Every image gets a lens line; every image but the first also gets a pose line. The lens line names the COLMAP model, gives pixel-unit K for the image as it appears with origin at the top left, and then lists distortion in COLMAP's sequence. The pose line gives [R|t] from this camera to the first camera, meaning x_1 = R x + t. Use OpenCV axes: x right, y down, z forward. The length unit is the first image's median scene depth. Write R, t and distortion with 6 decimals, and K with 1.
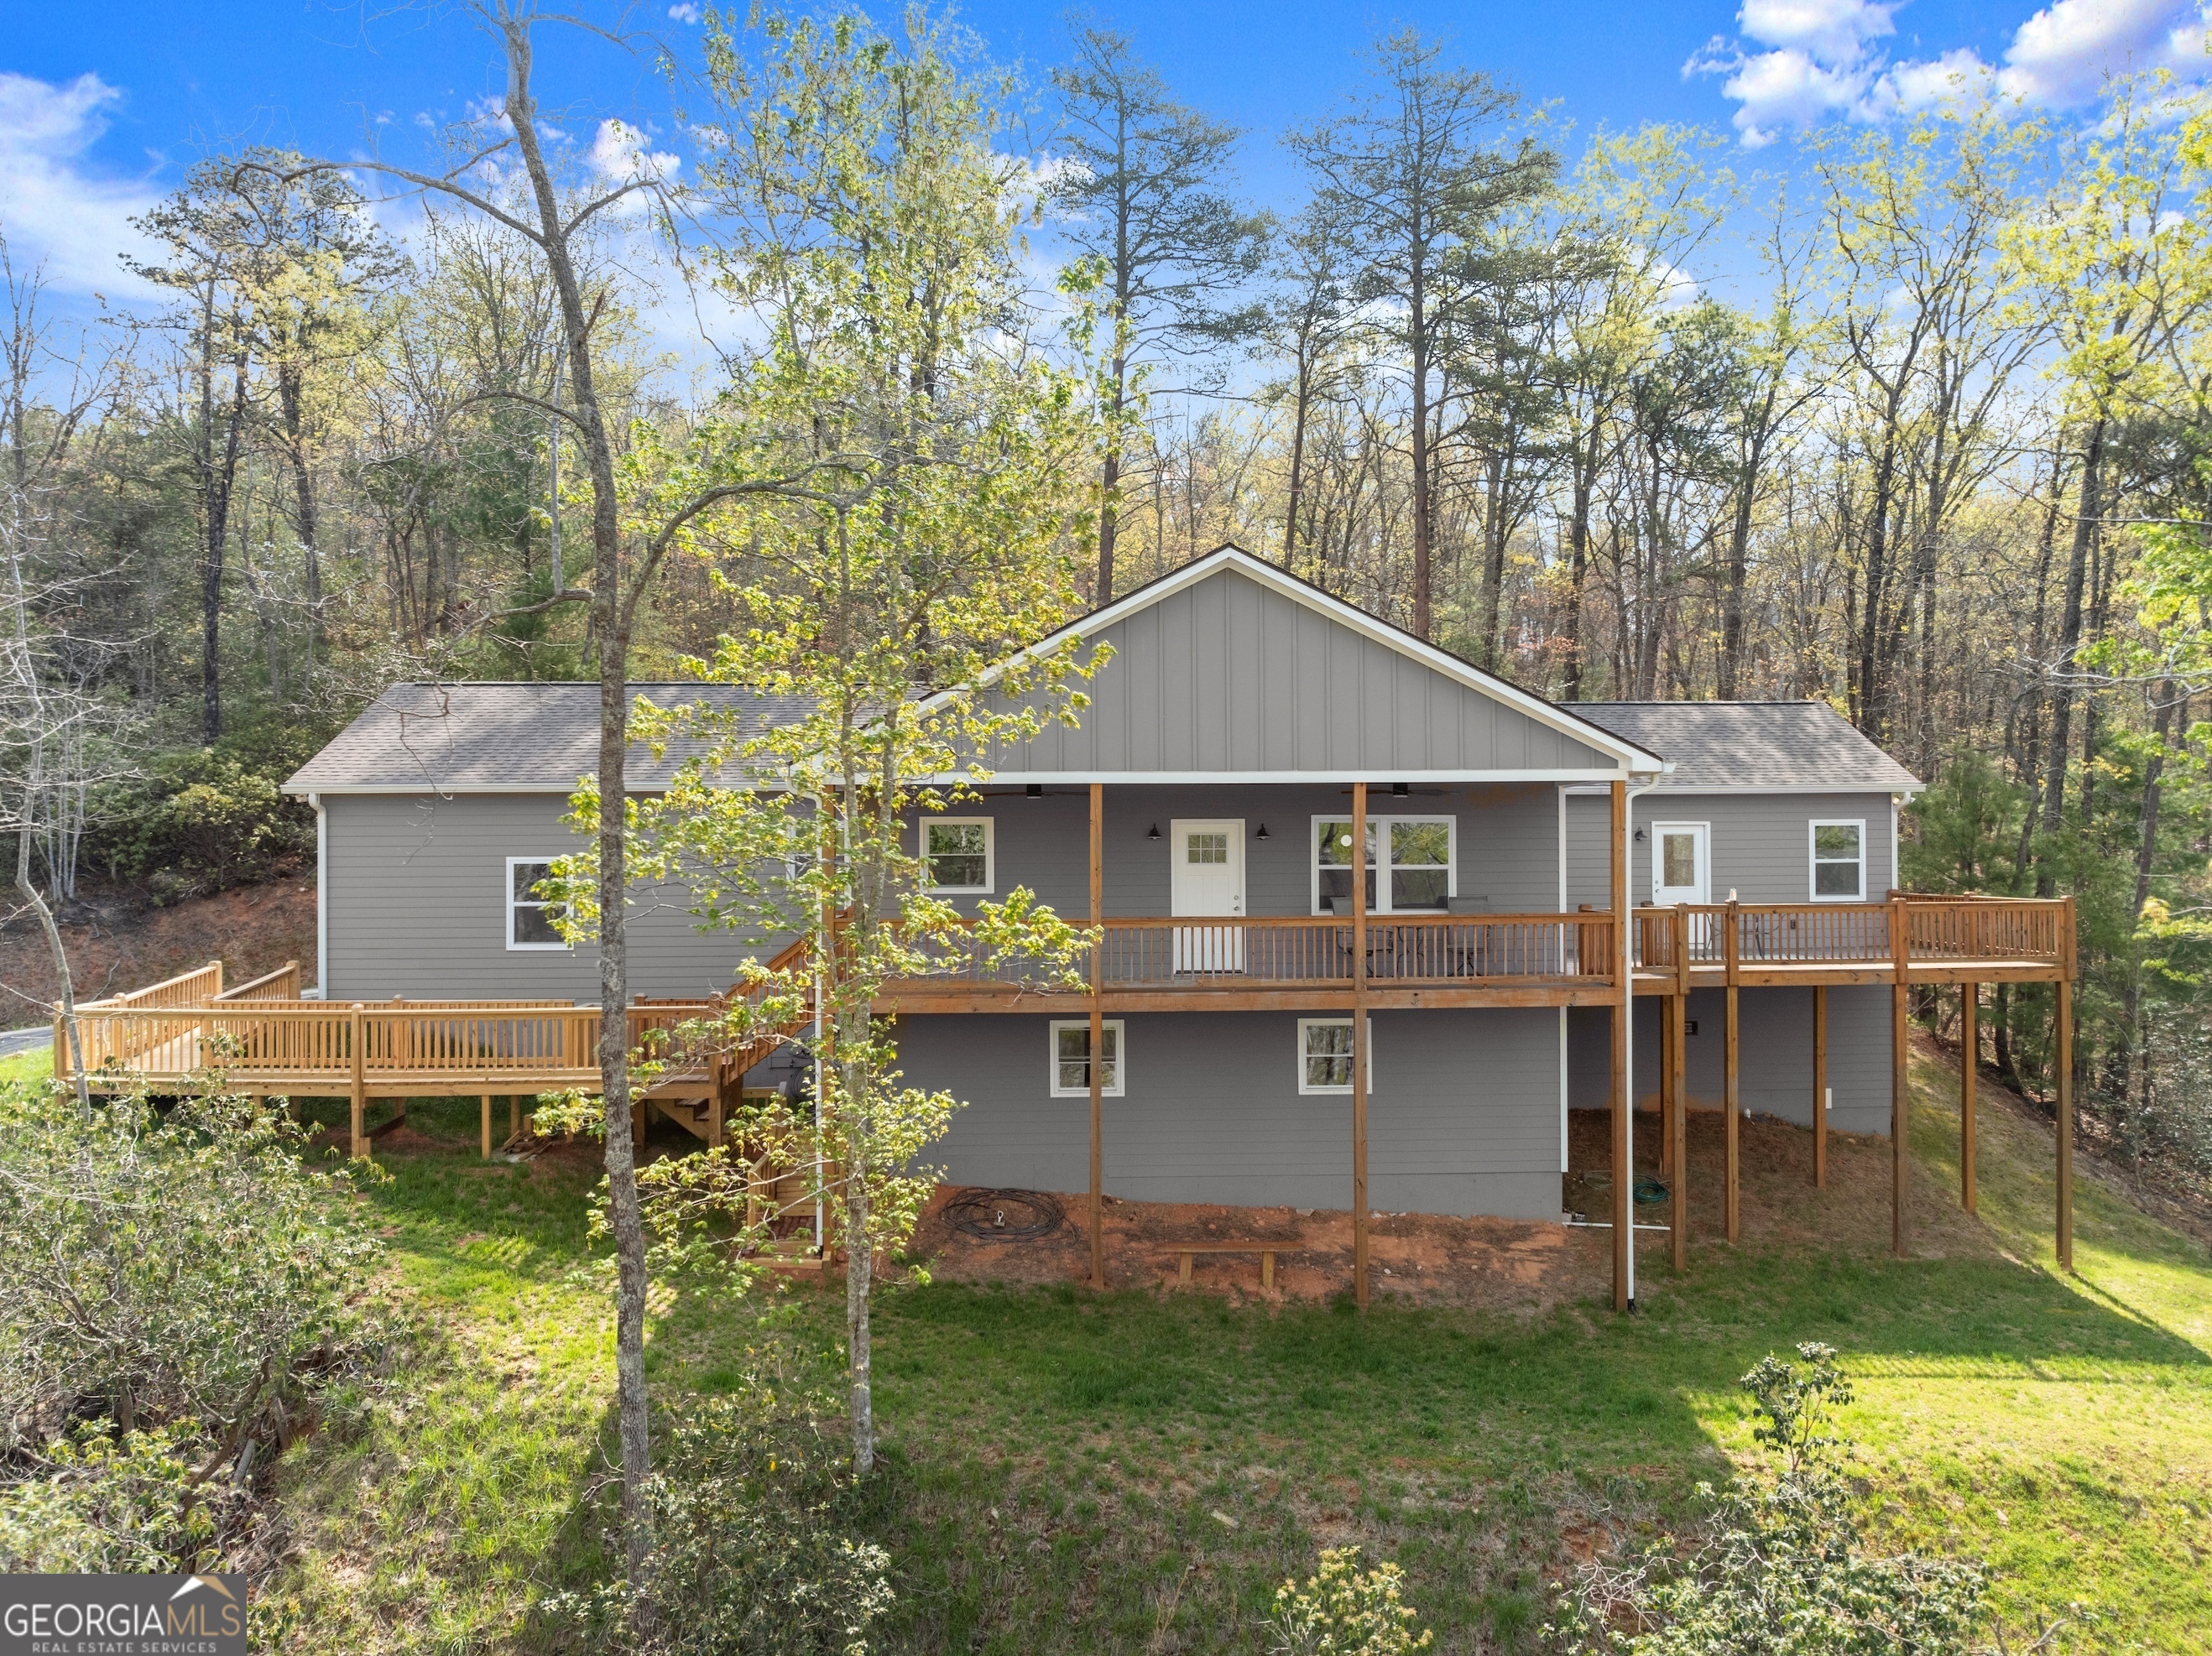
lens RADIAL K [[1549.4, 0, 1106.1], [0, 1549.4, 862.4], [0, 0, 1]] dist [-0.042897, 0.001659]
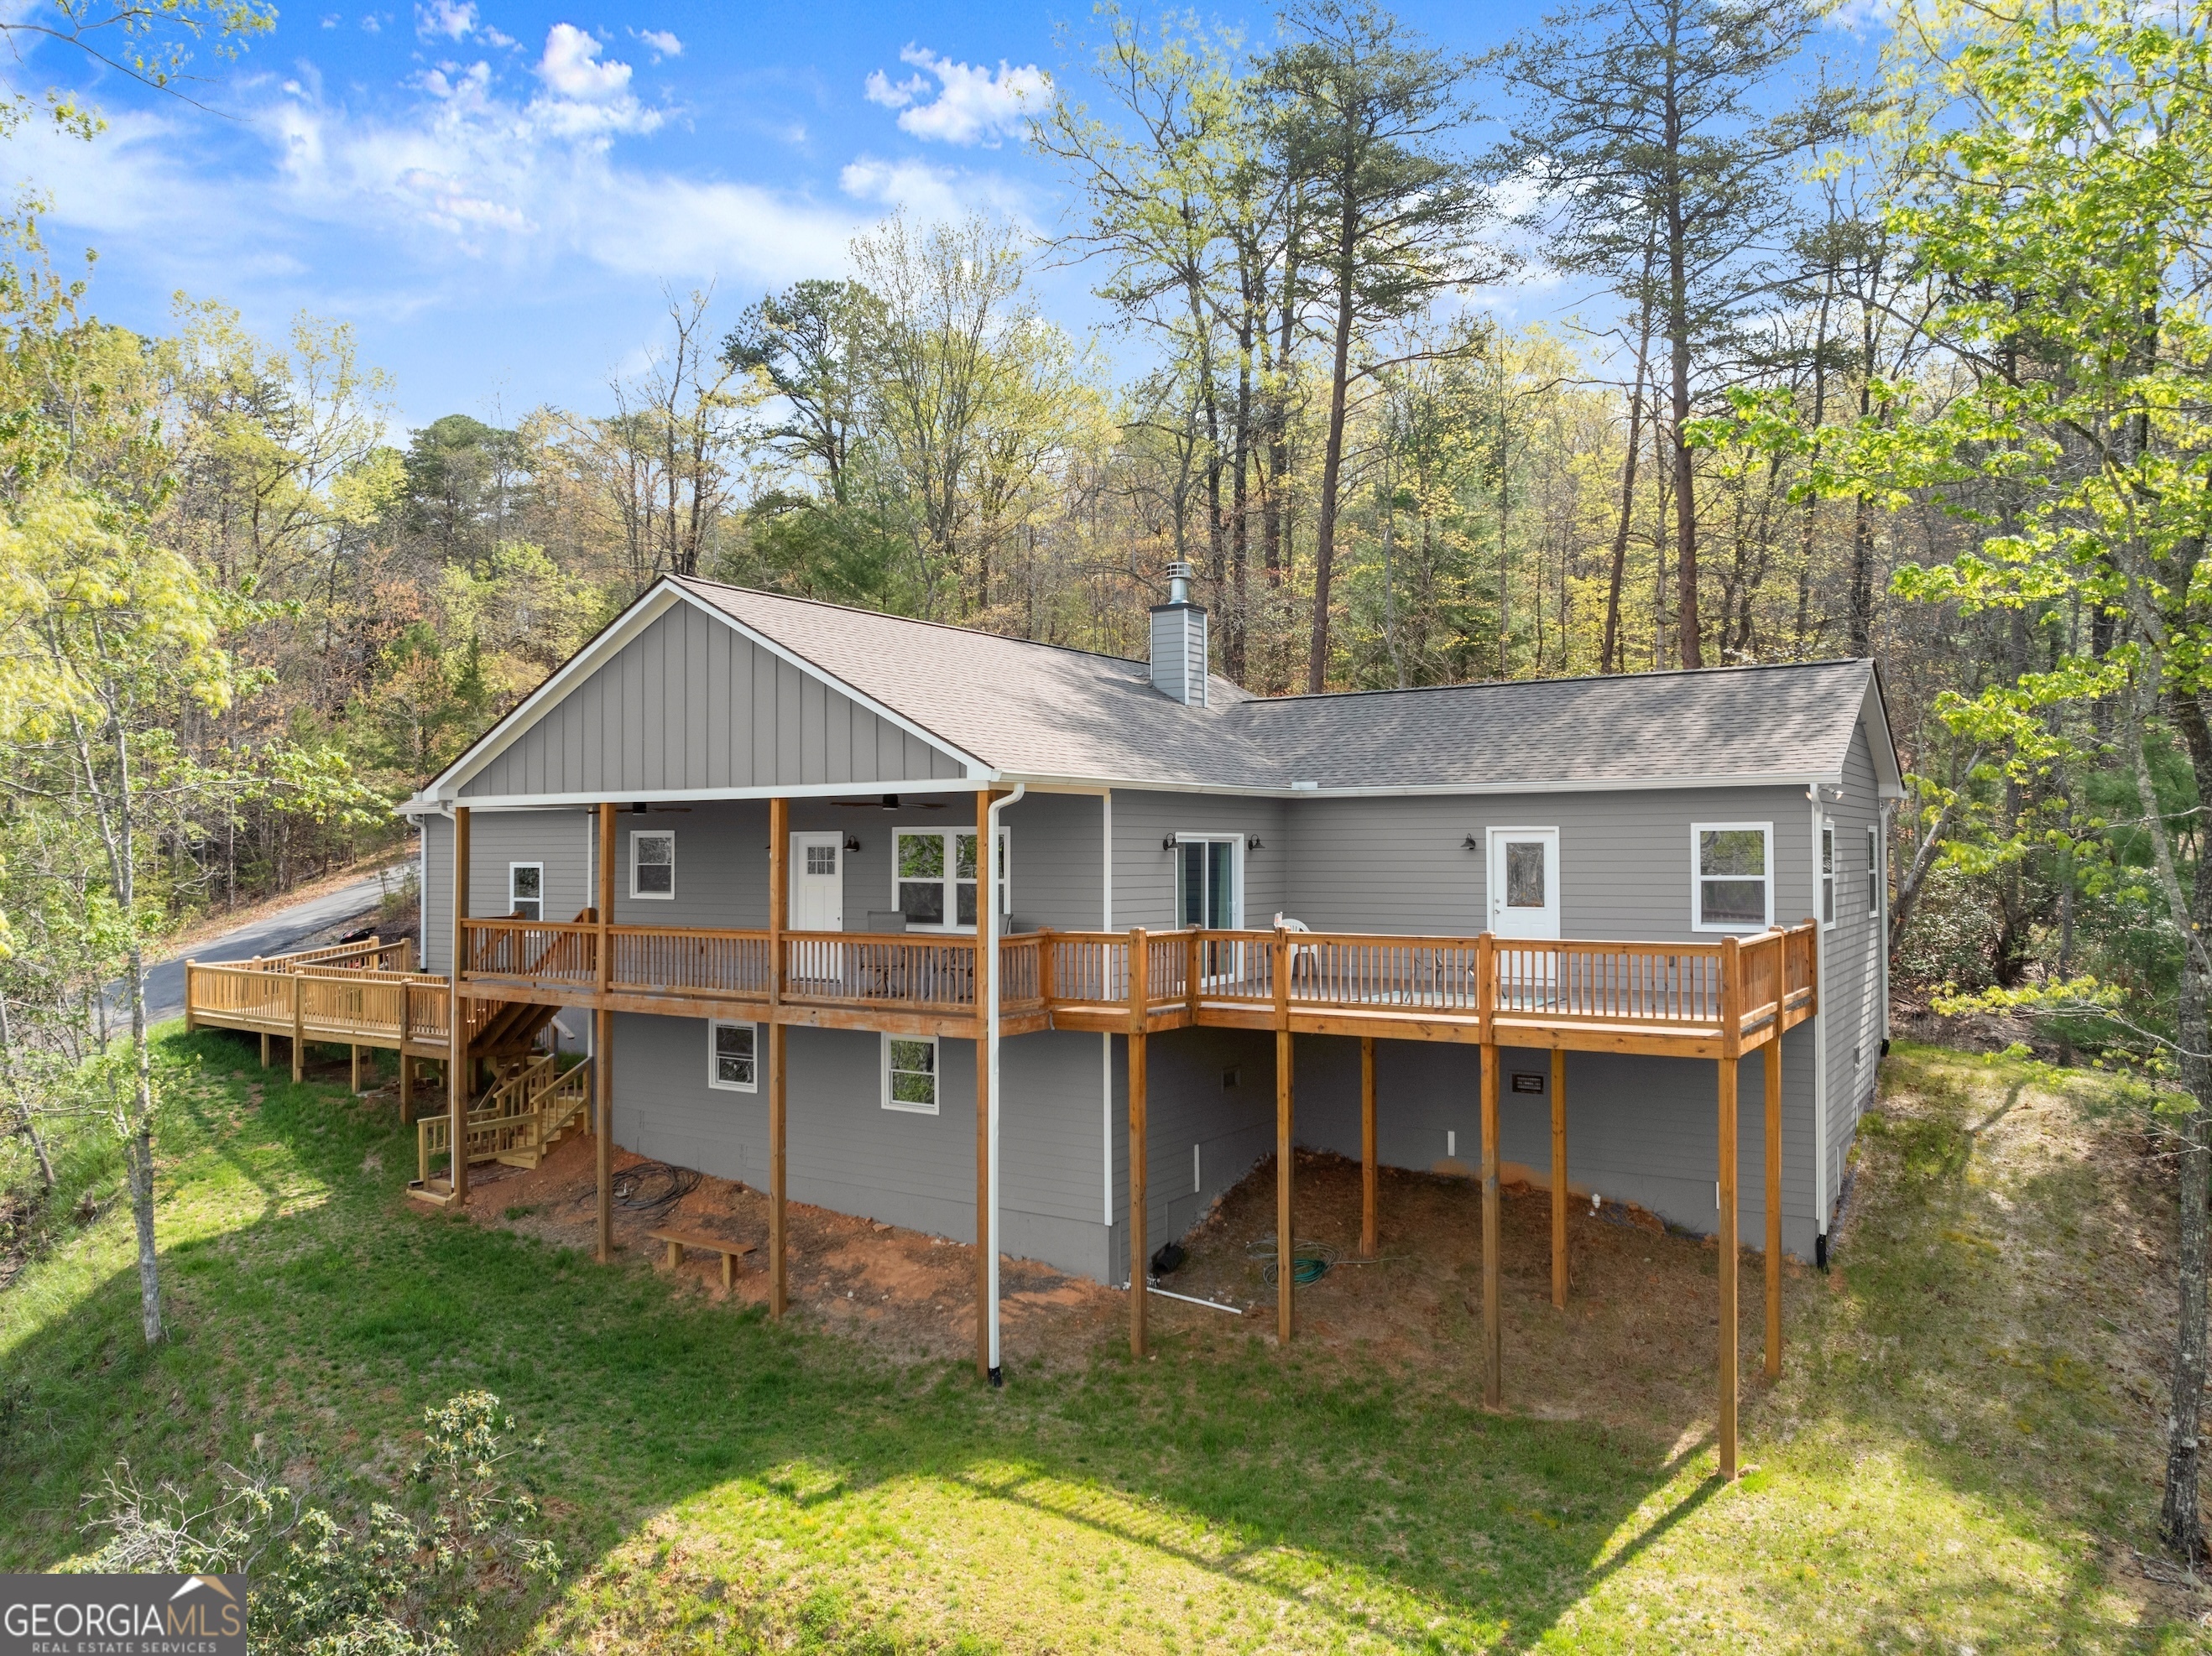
lens RADIAL K [[1559.6, 0, 1106.0], [0, 1559.6, 828.0], [0, 0, 1]] dist [-0.043779, -0.001122]
pose [[0.820932, -0.004945, -0.571005, 0.813708], [-0.004456, 0.999877, -0.015066, -0.015528], [0.571009, 0.014912, 0.820808, 0.259670]]
